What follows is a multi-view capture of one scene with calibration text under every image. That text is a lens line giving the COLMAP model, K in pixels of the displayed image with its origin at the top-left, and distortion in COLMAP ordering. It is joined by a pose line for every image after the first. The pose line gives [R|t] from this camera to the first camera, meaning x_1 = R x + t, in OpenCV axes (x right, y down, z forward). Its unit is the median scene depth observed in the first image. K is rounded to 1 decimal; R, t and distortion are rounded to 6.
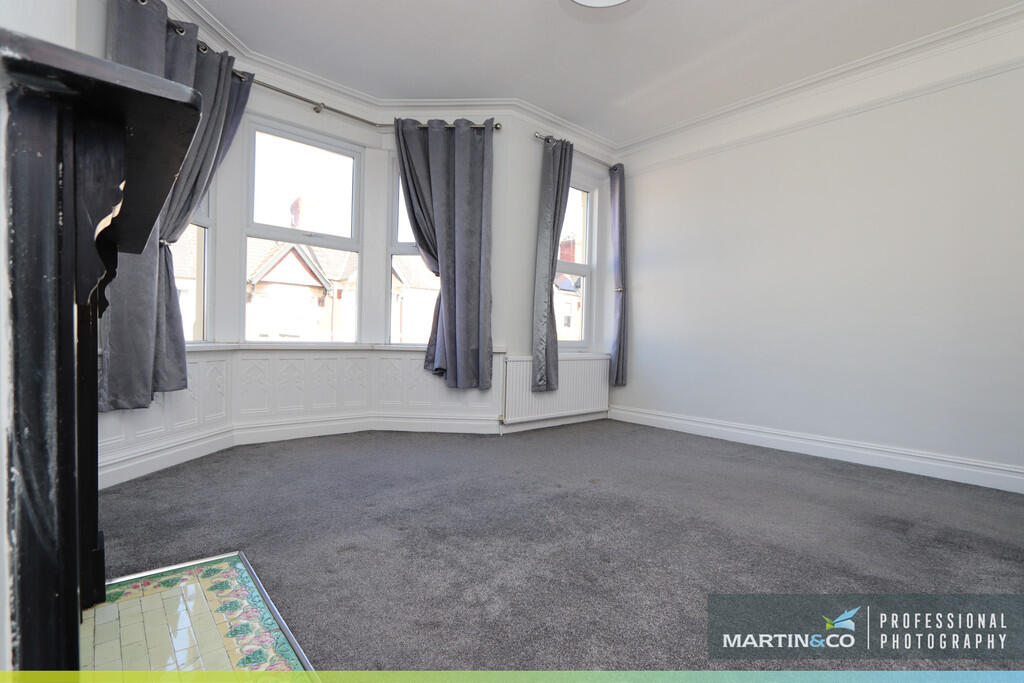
lens RADIAL K [[479.4, 0, 512.8], [0, 479.4, 338.5], [0, 0, 1]] dist [0.014599, 0.000081]
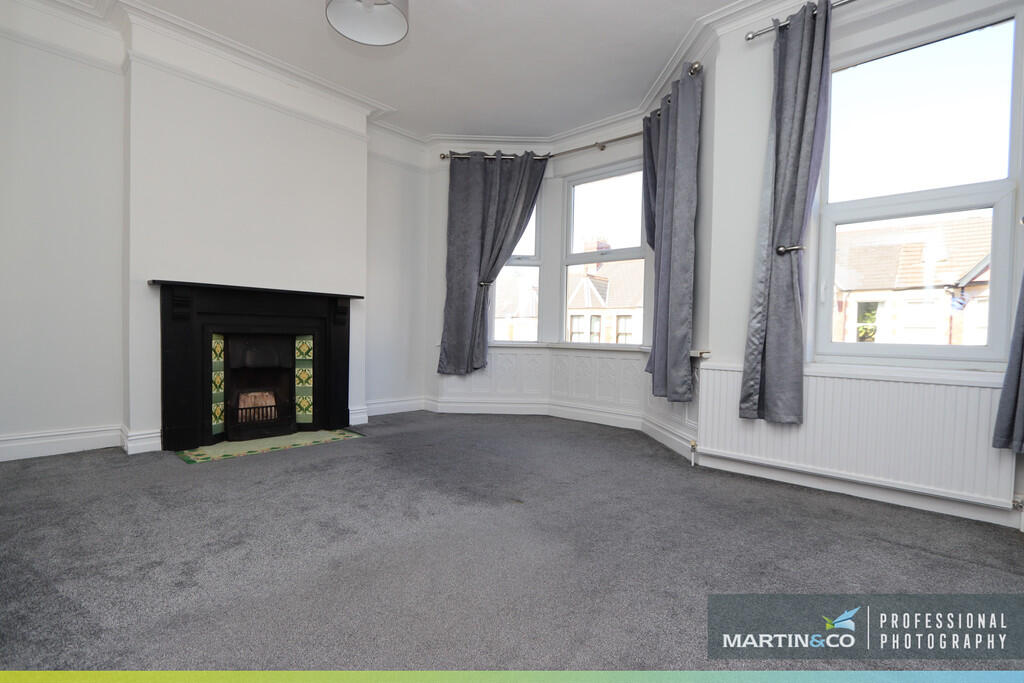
lens RADIAL K [[479.8, 0, 505.4], [0, 479.8, 339.7], [0, 0, 1]] dist [-0.023551, 0.000072]
pose [[0.104505, -0.011441, -0.994459, 1.022250], [-0.021937, 0.999664, -0.013806, 0.027647], [0.994282, 0.023258, 0.104219, 0.904838]]
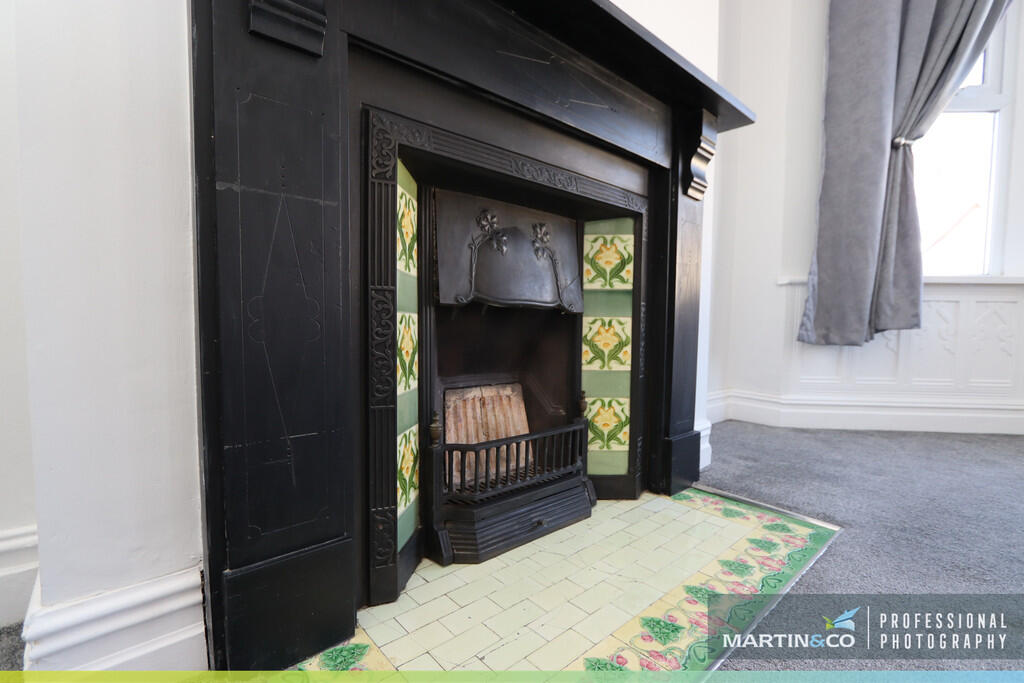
lens RADIAL K [[489.8, 0, 512.0], [0, 489.8, 341.5], [0, 0, 1]] dist [-0.001638, 0.000339]
pose [[0.049941, 0.023528, -0.998475, 0.044015], [-0.022119, 0.999503, 0.022446, 0.121447], [0.998507, 0.020964, 0.050437, 0.341818]]
